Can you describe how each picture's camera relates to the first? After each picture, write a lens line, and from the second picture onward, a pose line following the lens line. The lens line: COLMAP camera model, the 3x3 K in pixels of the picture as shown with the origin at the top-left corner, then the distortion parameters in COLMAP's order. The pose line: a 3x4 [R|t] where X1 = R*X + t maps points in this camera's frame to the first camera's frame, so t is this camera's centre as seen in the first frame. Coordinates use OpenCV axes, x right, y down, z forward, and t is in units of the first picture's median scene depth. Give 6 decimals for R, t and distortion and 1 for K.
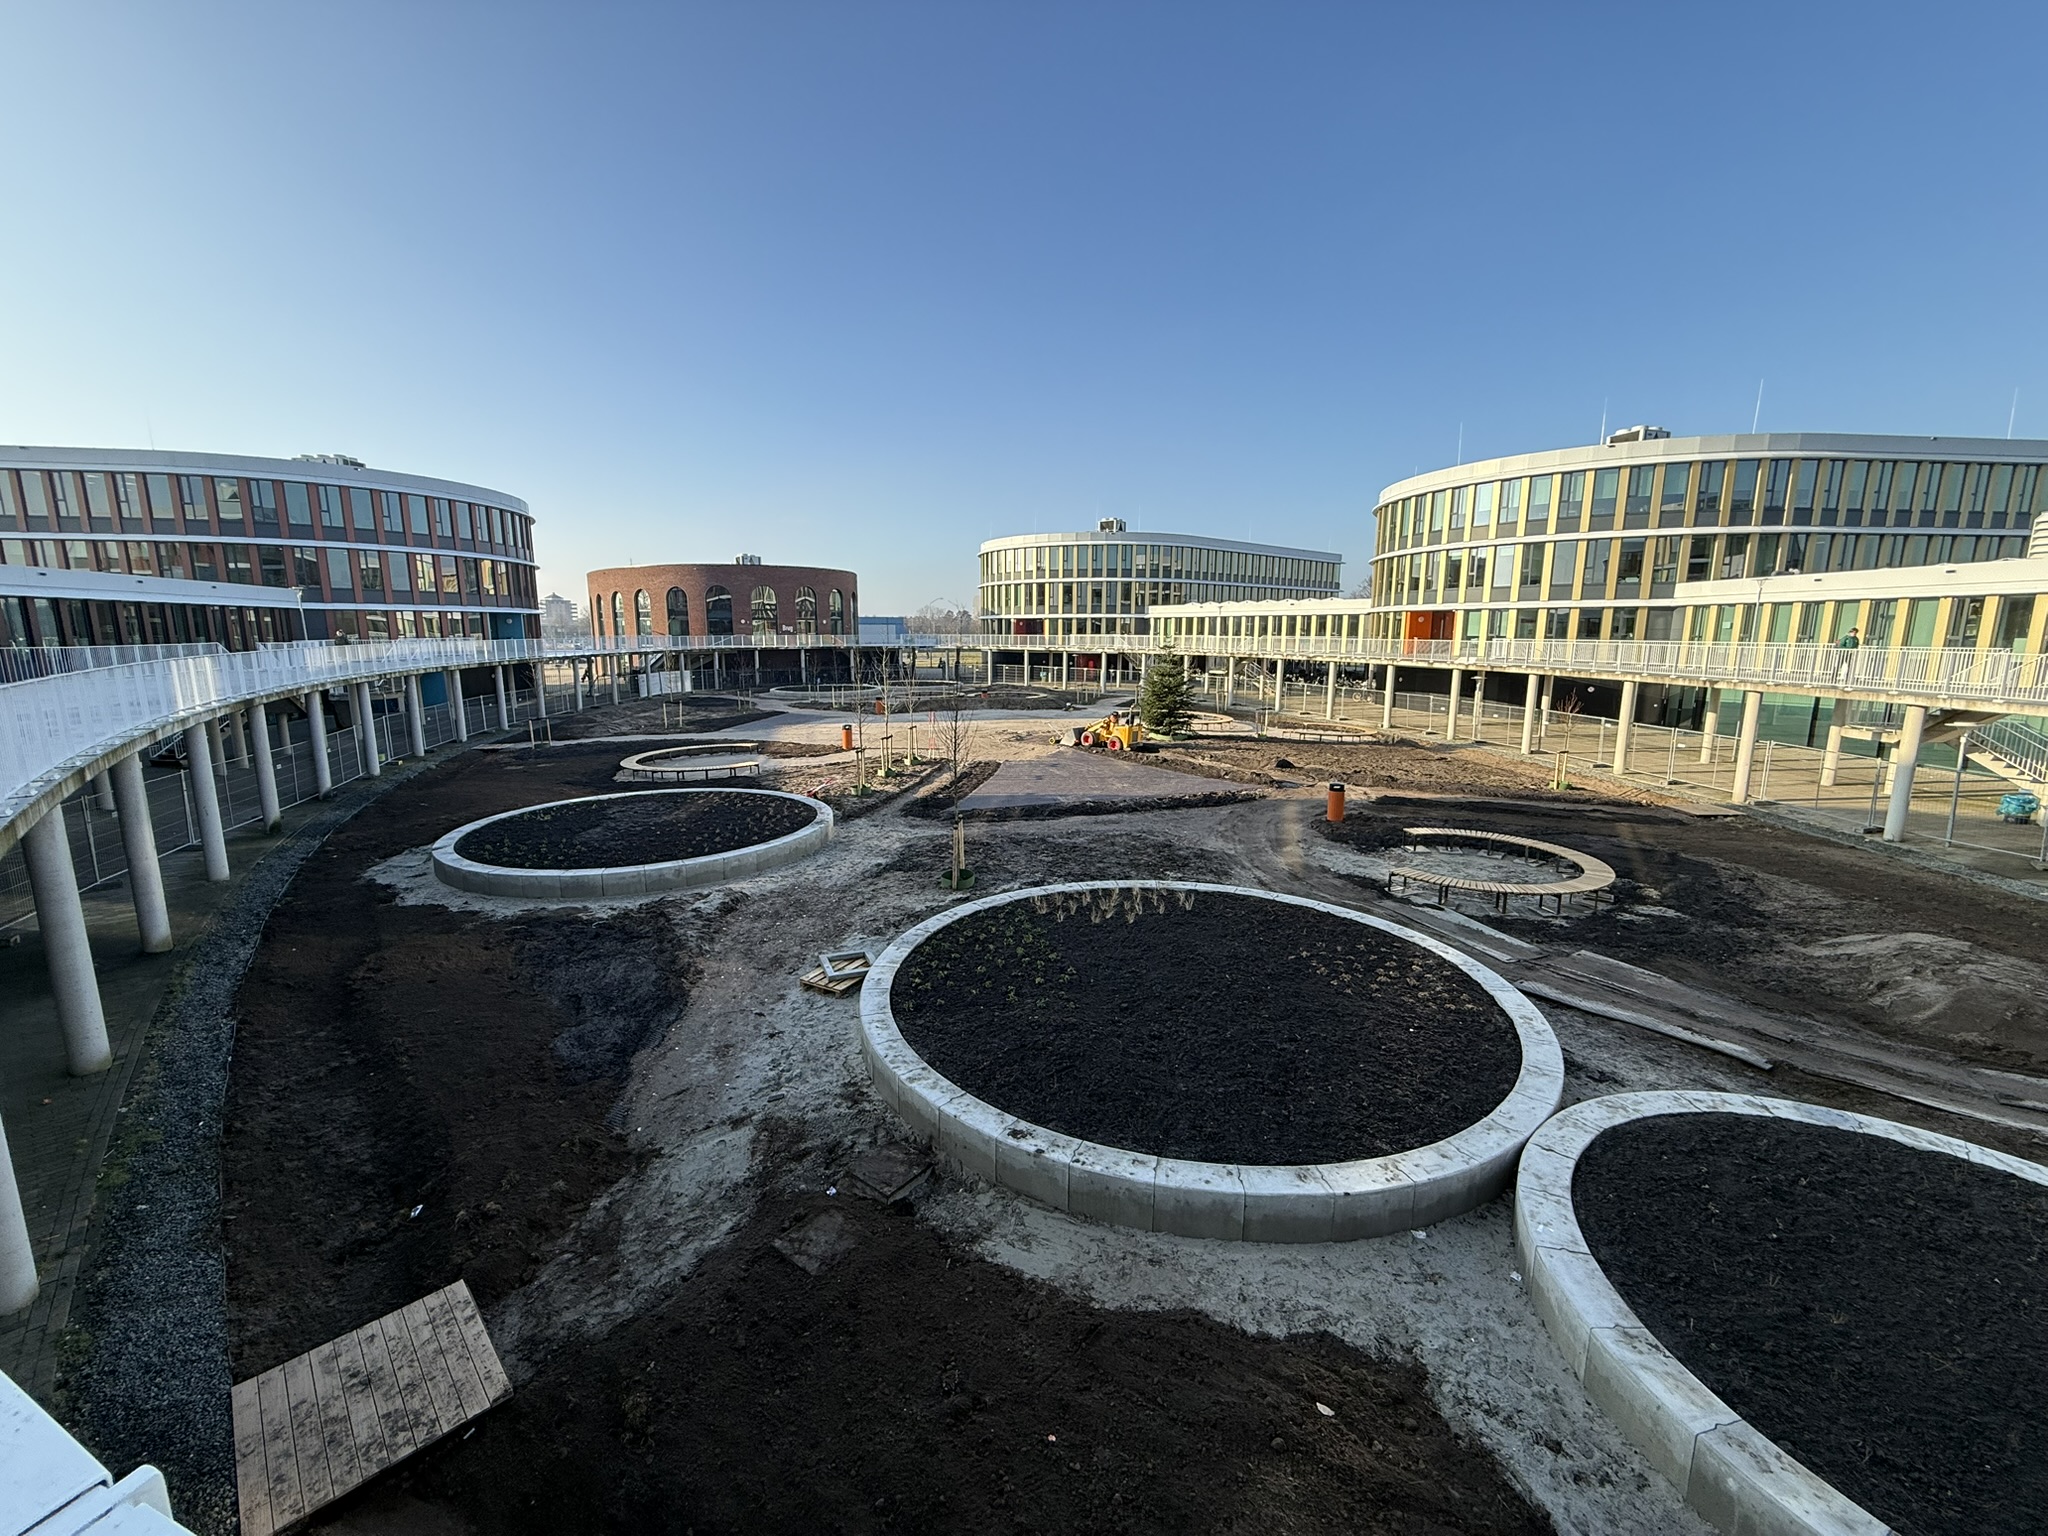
lens RADIAL K [[809.2, 0, 1016.5], [0, 809.2, 763.9], [0, 0, 1]] dist [0.003189, -0.001137]
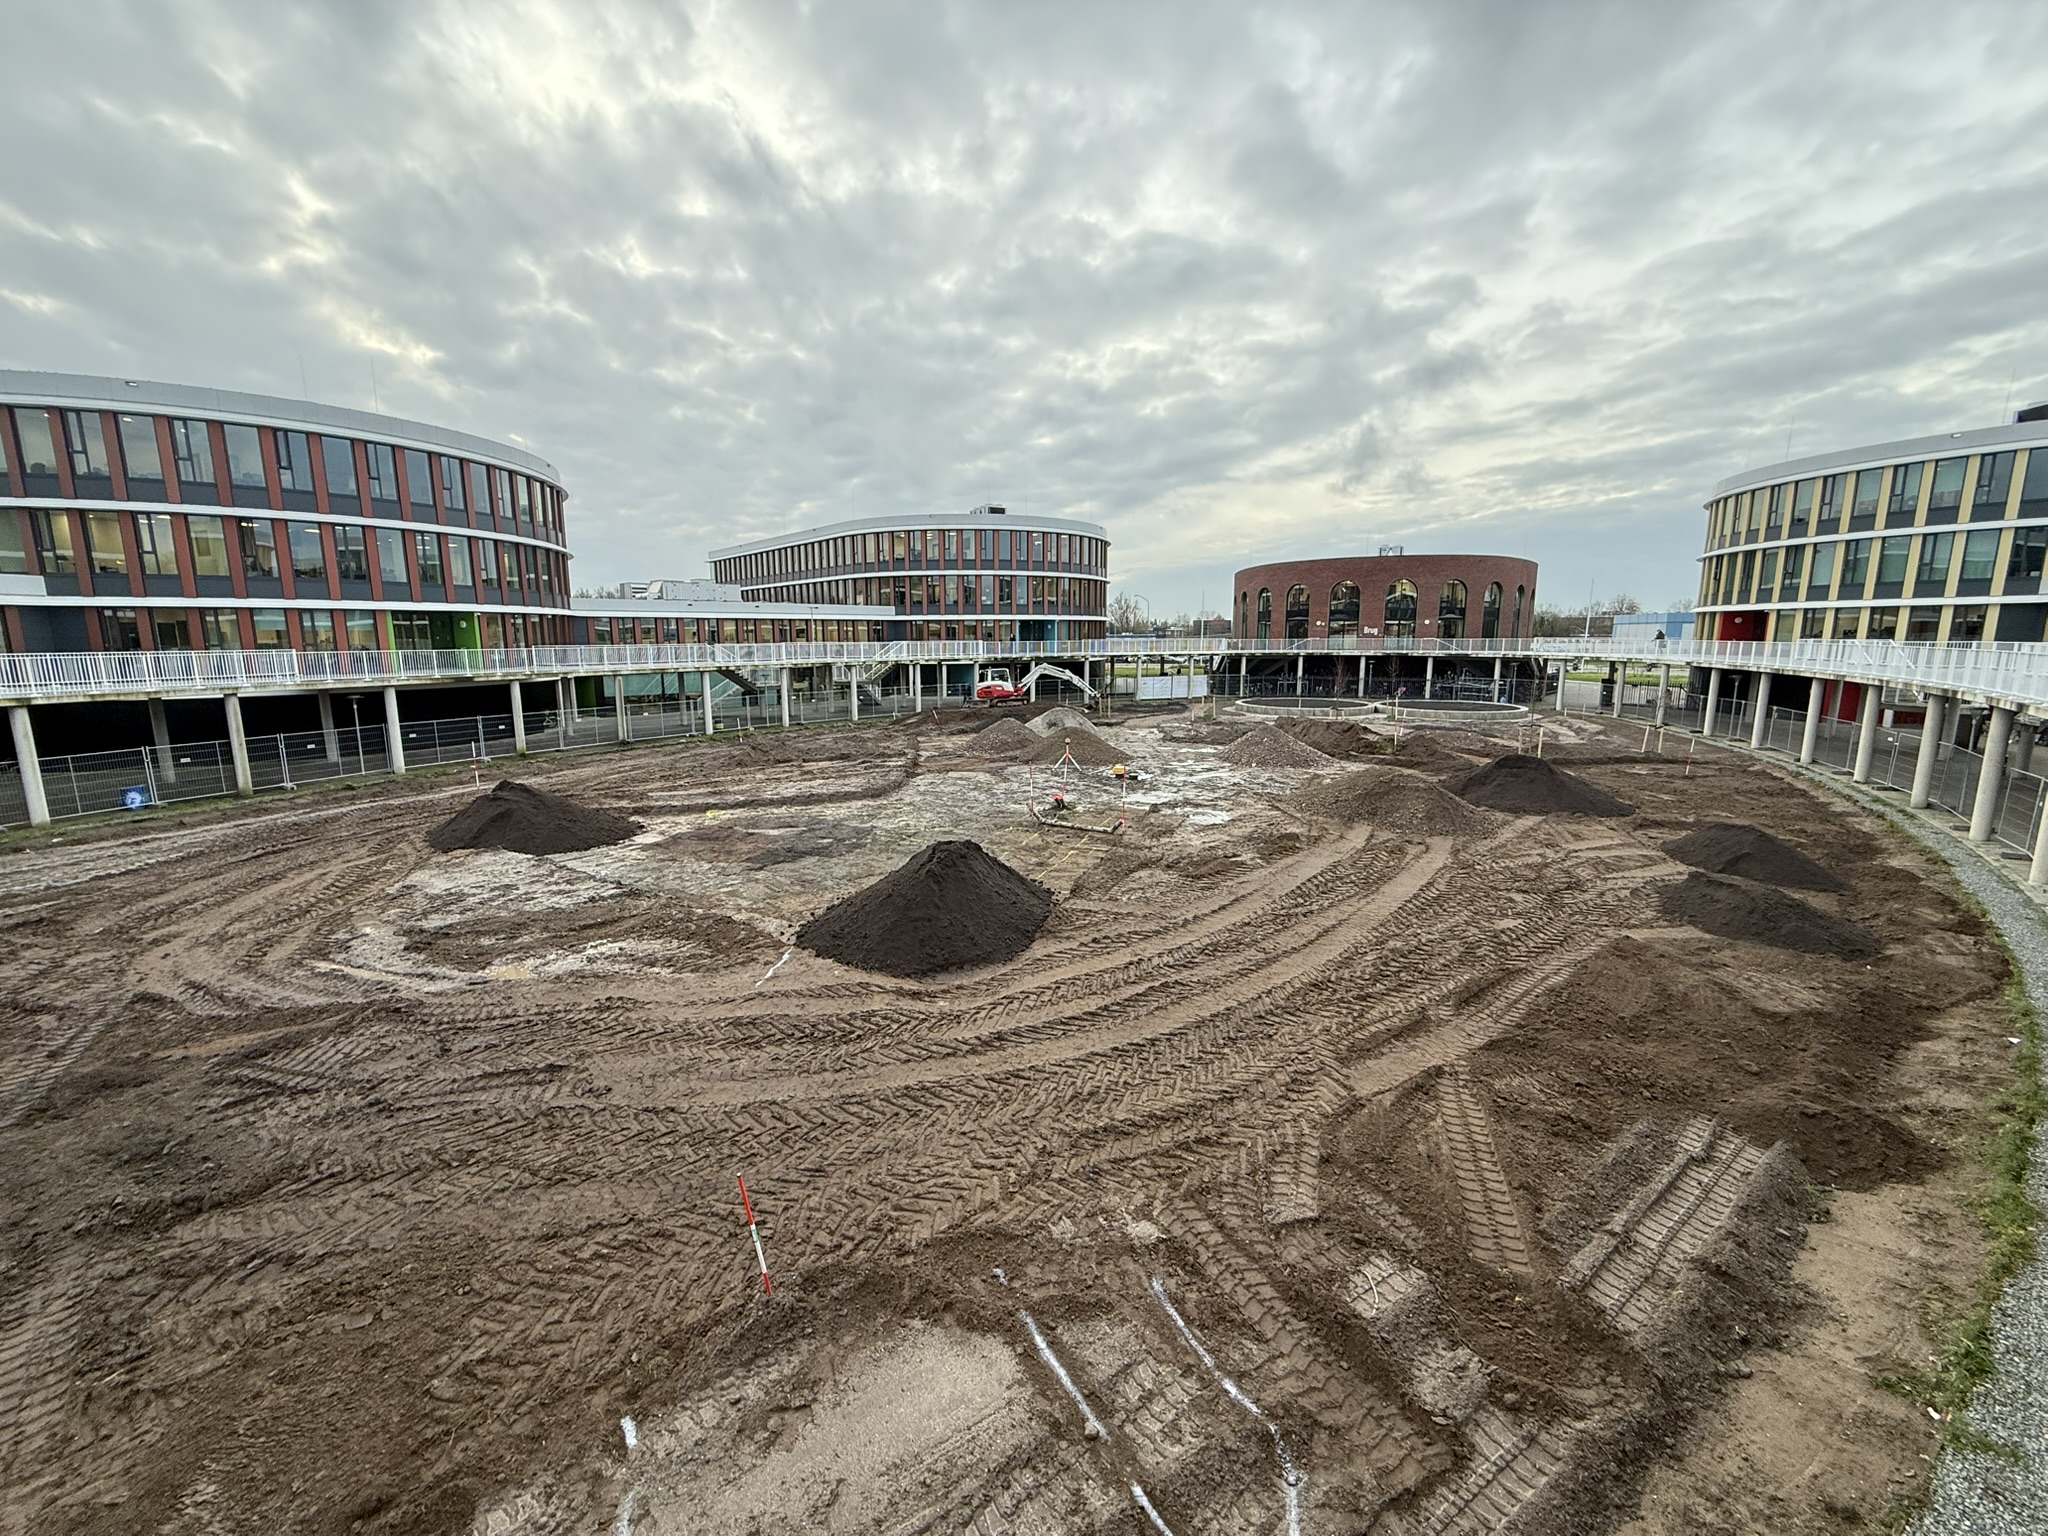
lens RADIAL K [[809.2, 0, 1023.6], [0, 809.2, 767.6], [0, 0, 1]] dist [0.003189, -0.001137]
pose [[0.506265, 0.137758, -0.851304, 0.416475], [-0.136233, 0.987539, 0.078787, -0.067404], [0.851549, 0.076089, 0.518724, 0.405901]]
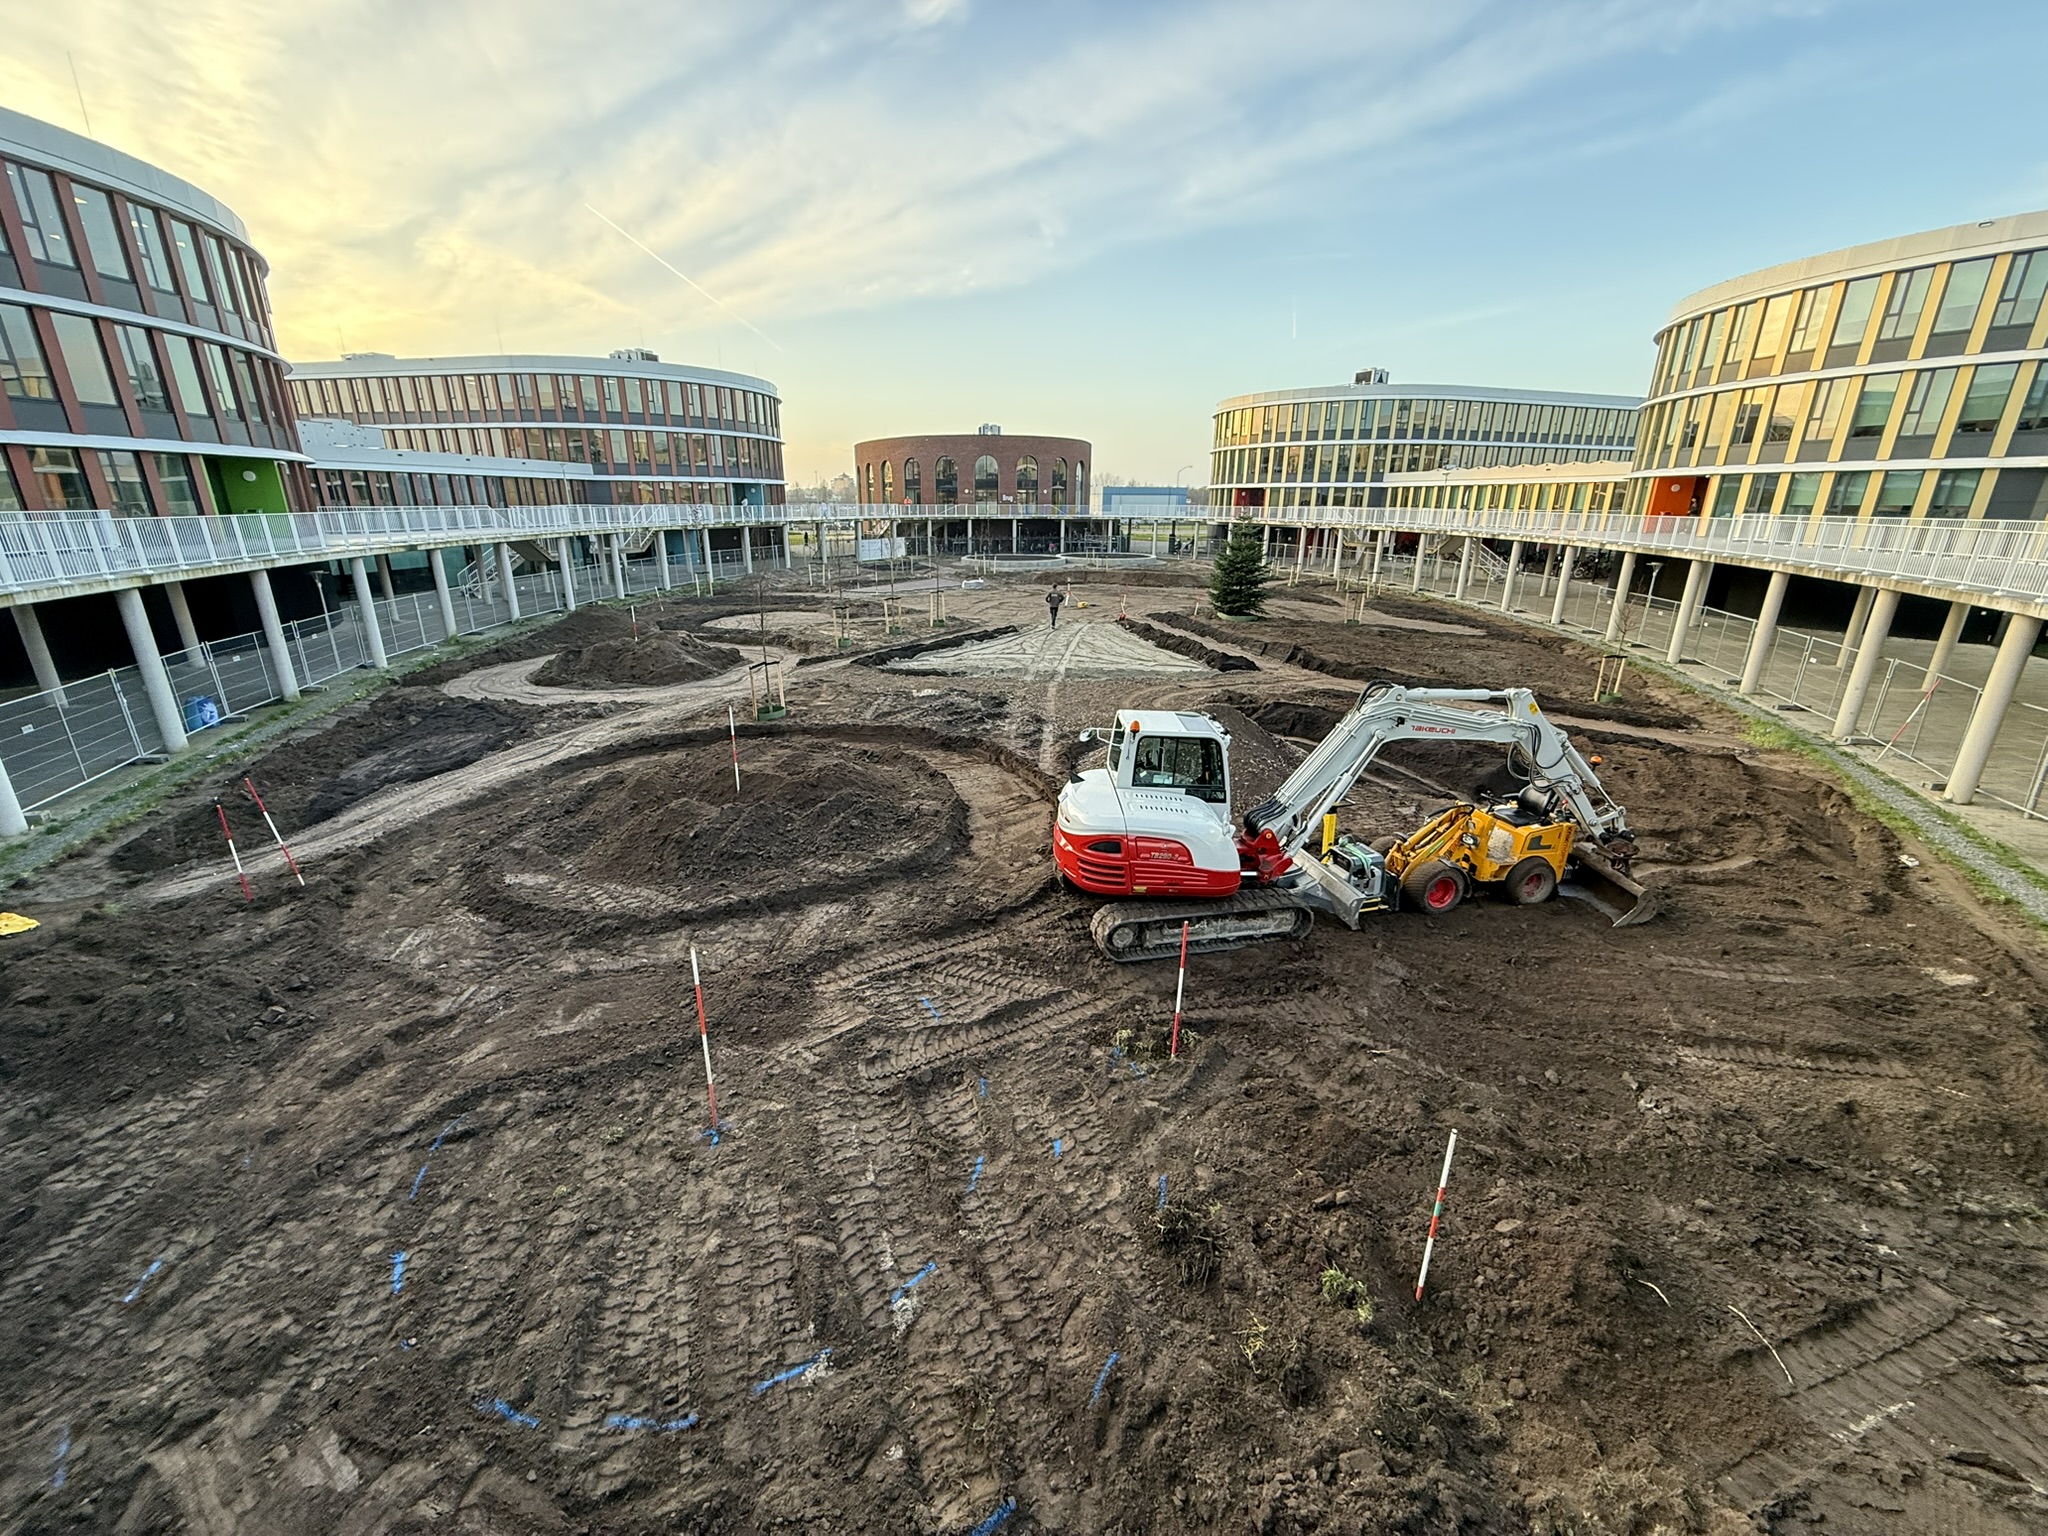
lens RADIAL K [[809.2, 0, 1016.8], [0, 809.2, 765.1], [0, 0, 1]] dist [0.003189, -0.001137]
pose [[0.926527, 0.120661, -0.356354, 0.213424], [-0.065841, 0.984561, 0.162185, 0.000343], [0.370421, -0.126806, 0.920167, 0.008228]]
